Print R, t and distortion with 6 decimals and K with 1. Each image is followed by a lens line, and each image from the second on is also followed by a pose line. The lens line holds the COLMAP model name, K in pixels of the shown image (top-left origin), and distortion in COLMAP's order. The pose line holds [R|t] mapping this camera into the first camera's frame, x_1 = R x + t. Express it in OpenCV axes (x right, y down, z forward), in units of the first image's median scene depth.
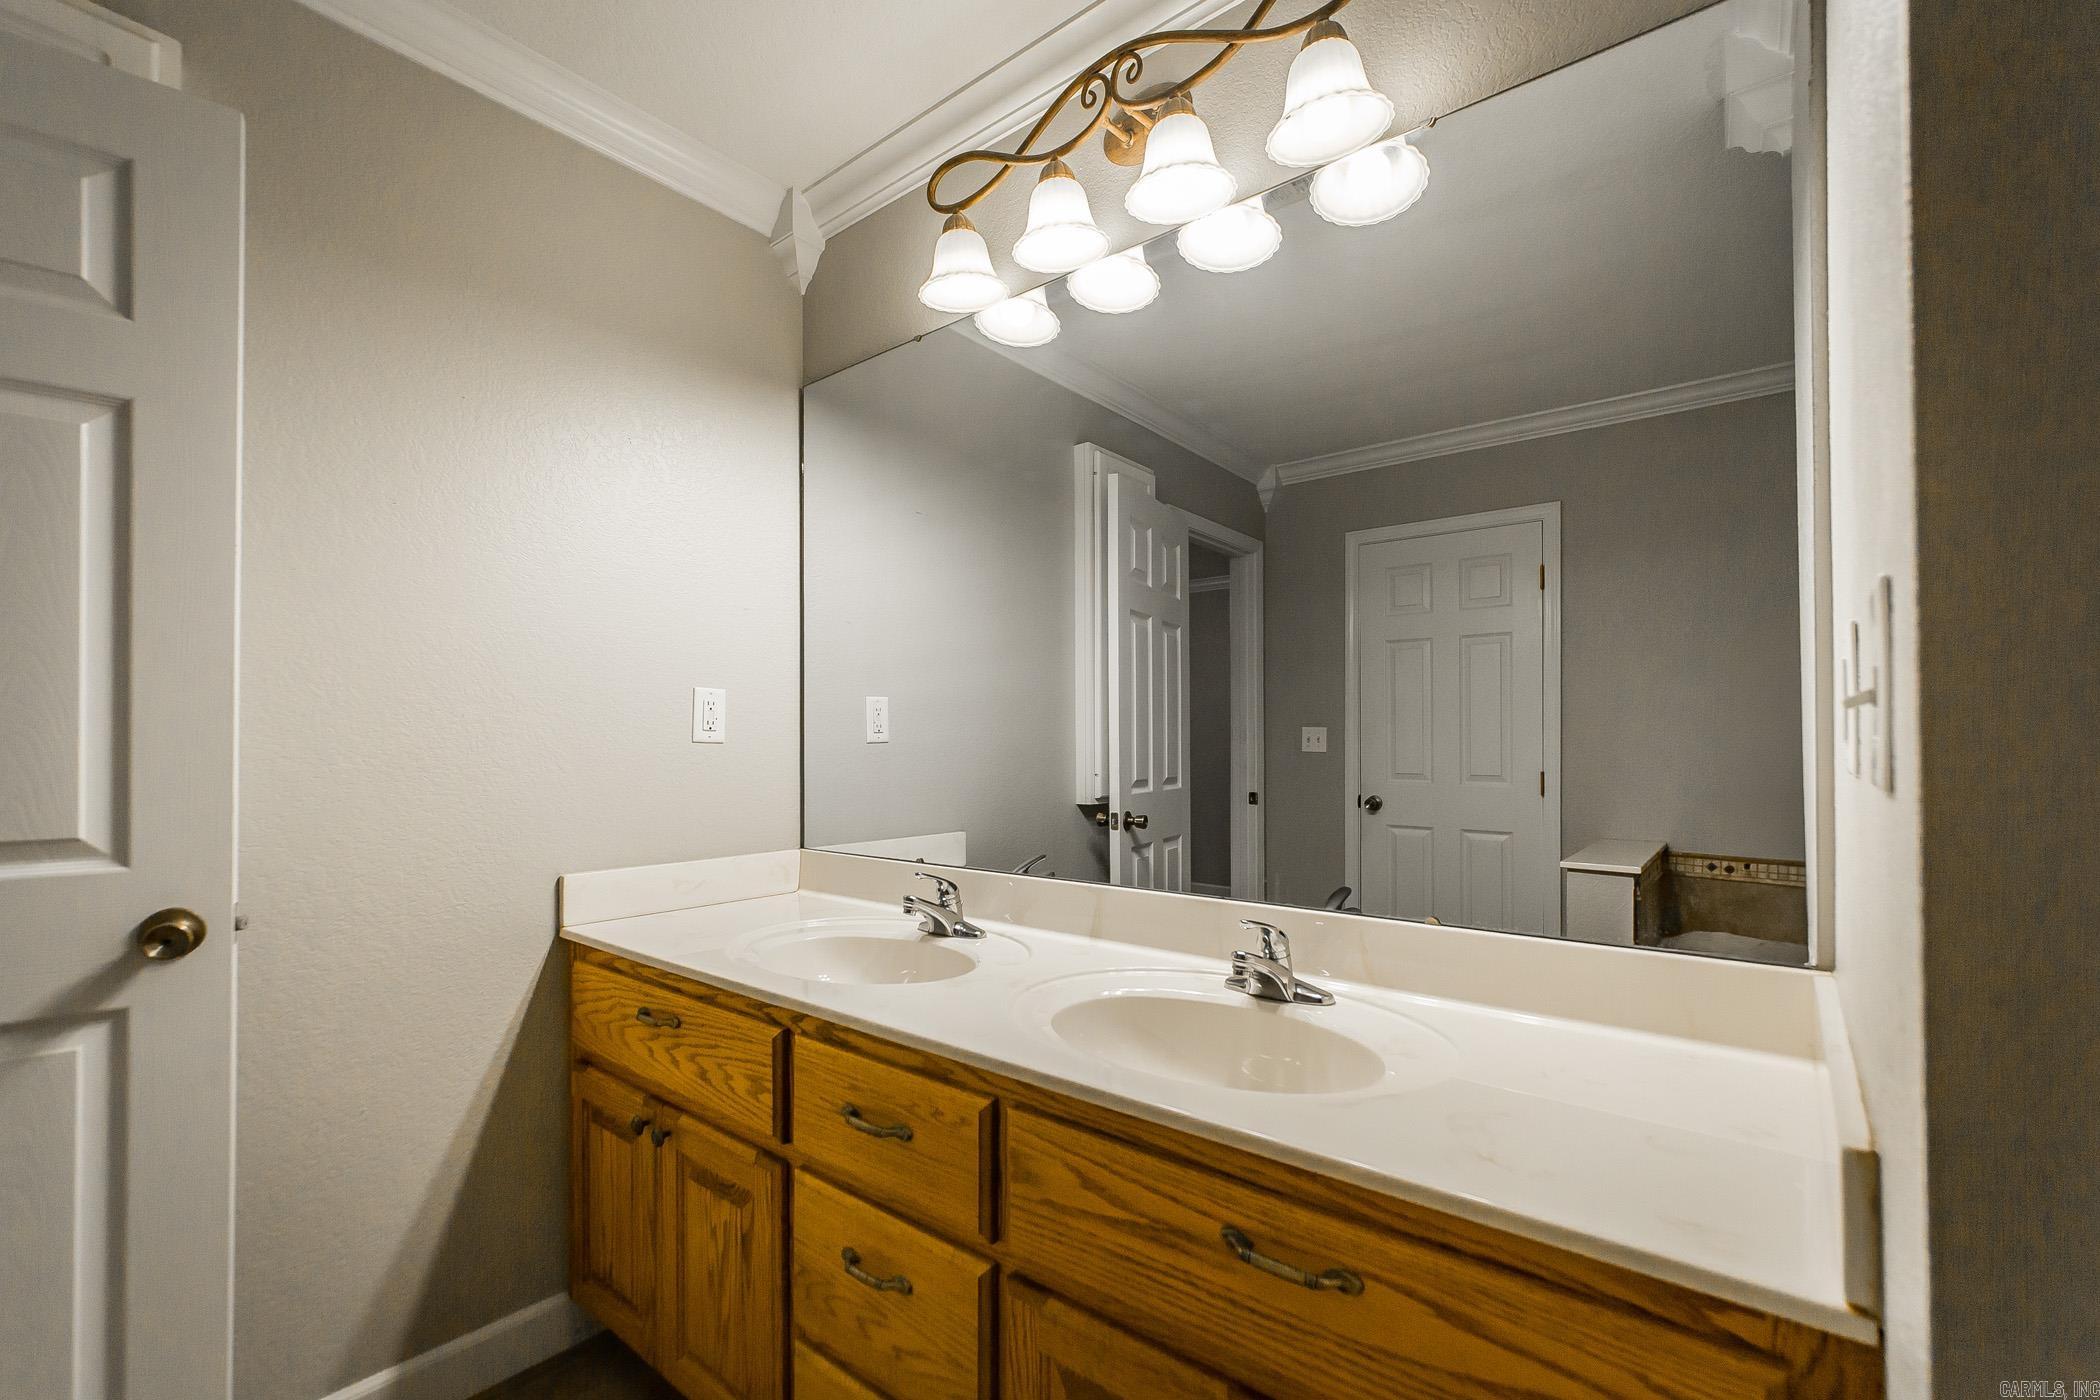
lens RADIAL K [[897.7, 0, 1049.3], [0, 897.7, 741.3], [0, 0, 1]] dist [0.002034, 0.000075]
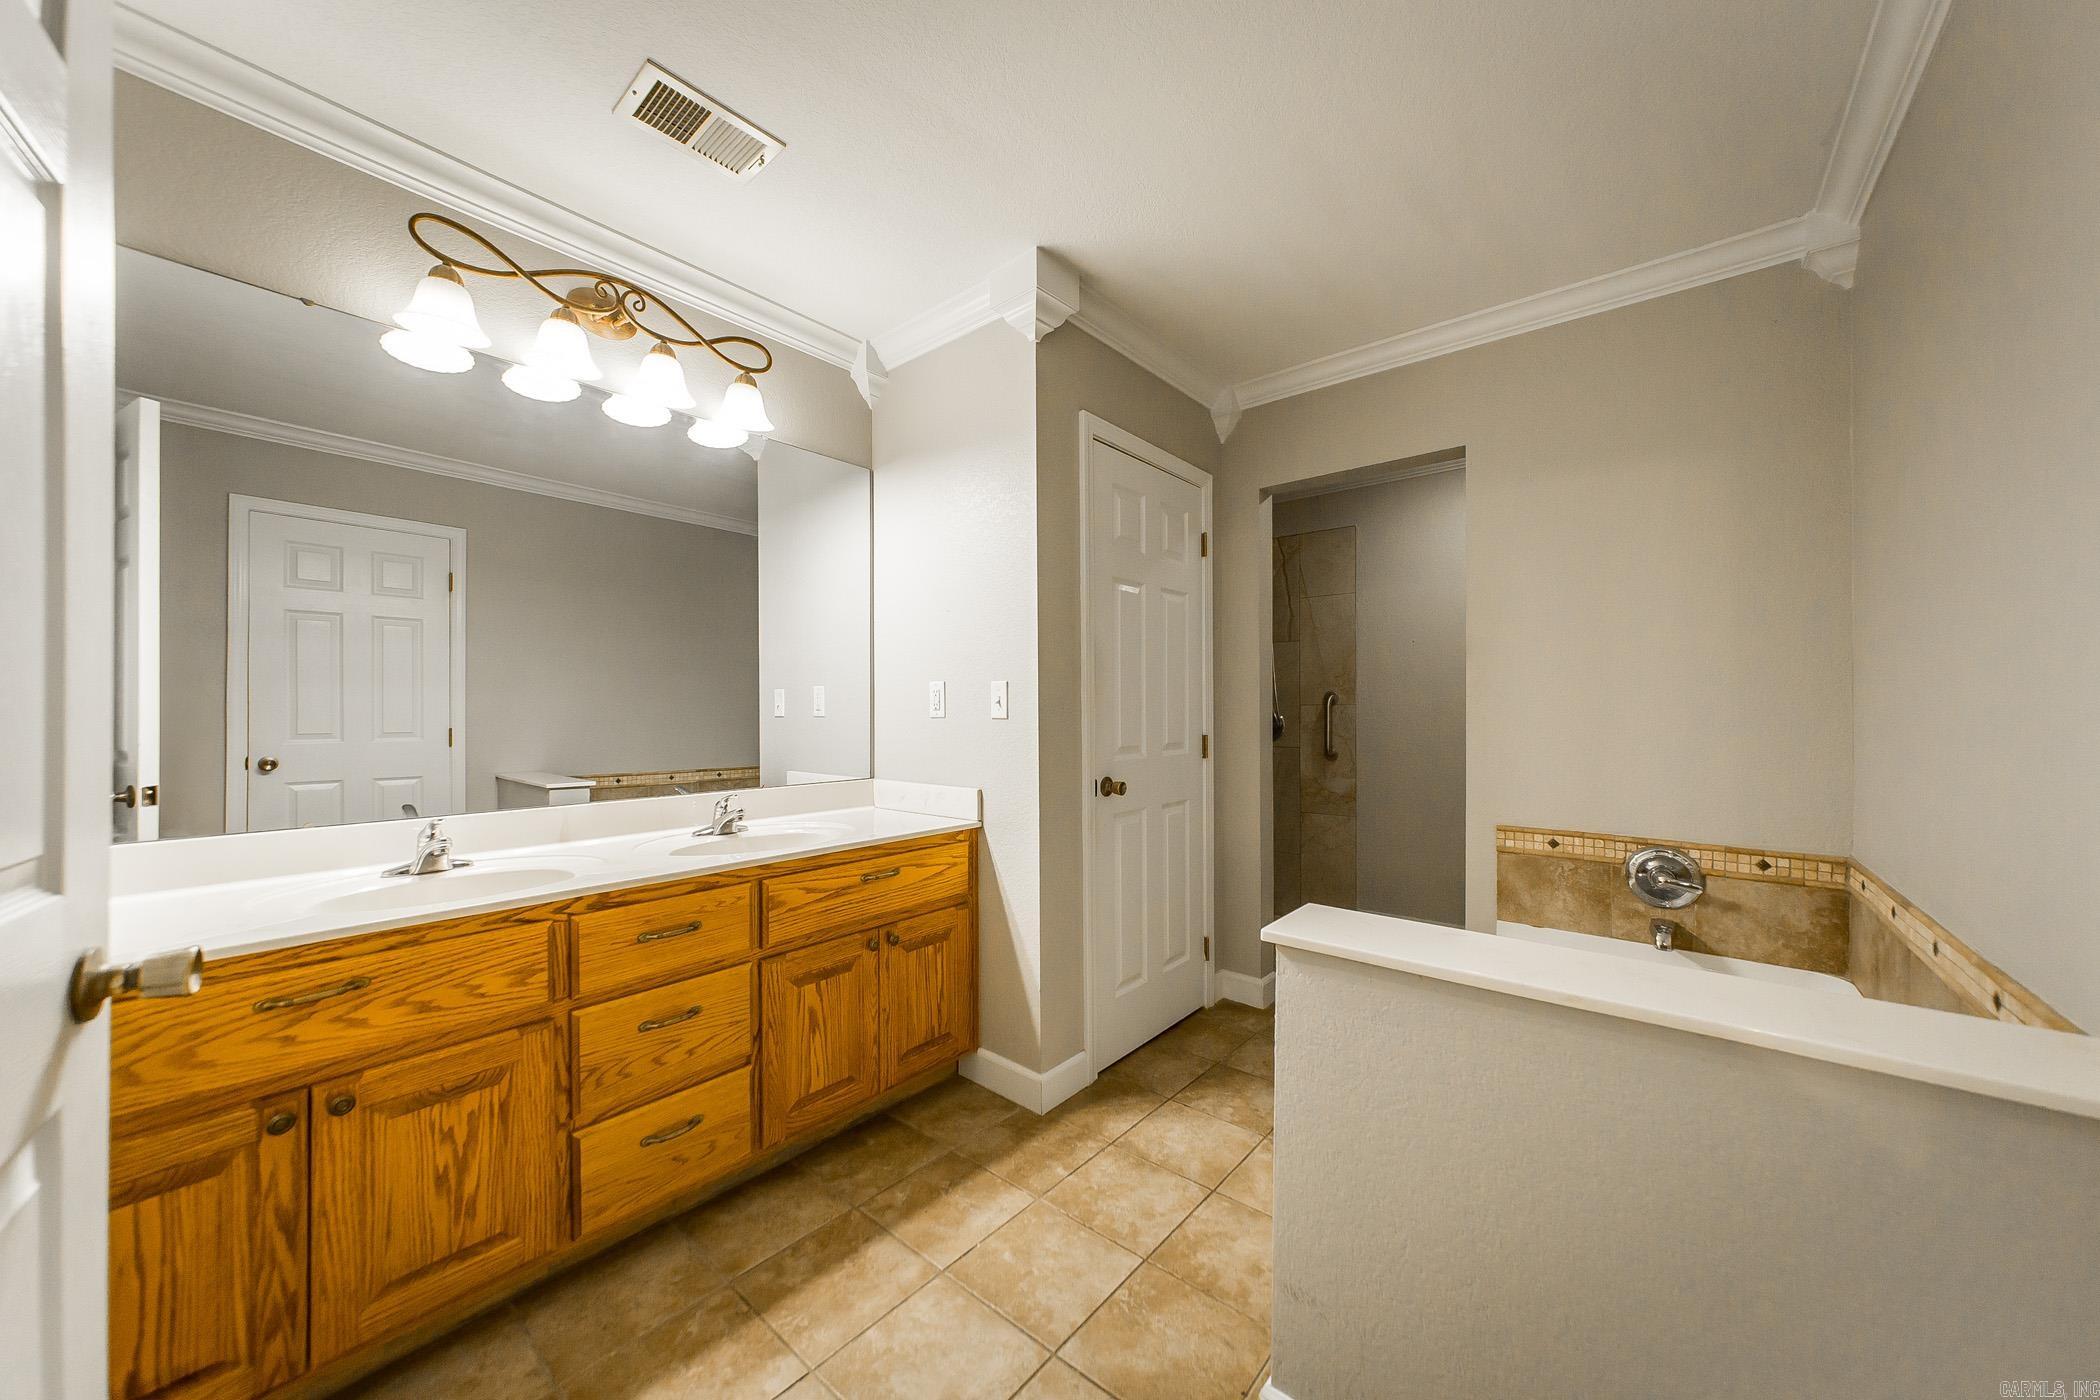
lens RADIAL K [[742.4, 0, 1042.4], [0, 742.4, 694.2], [0, 0, 1]] dist [-0.002610, -0.000029]
pose [[0.023911, 0.016471, 0.999578, -1.398477], [-0.002814, 0.999861, -0.016409, -0.001280], [-0.999710, -0.002420, 0.023954, 0.238951]]
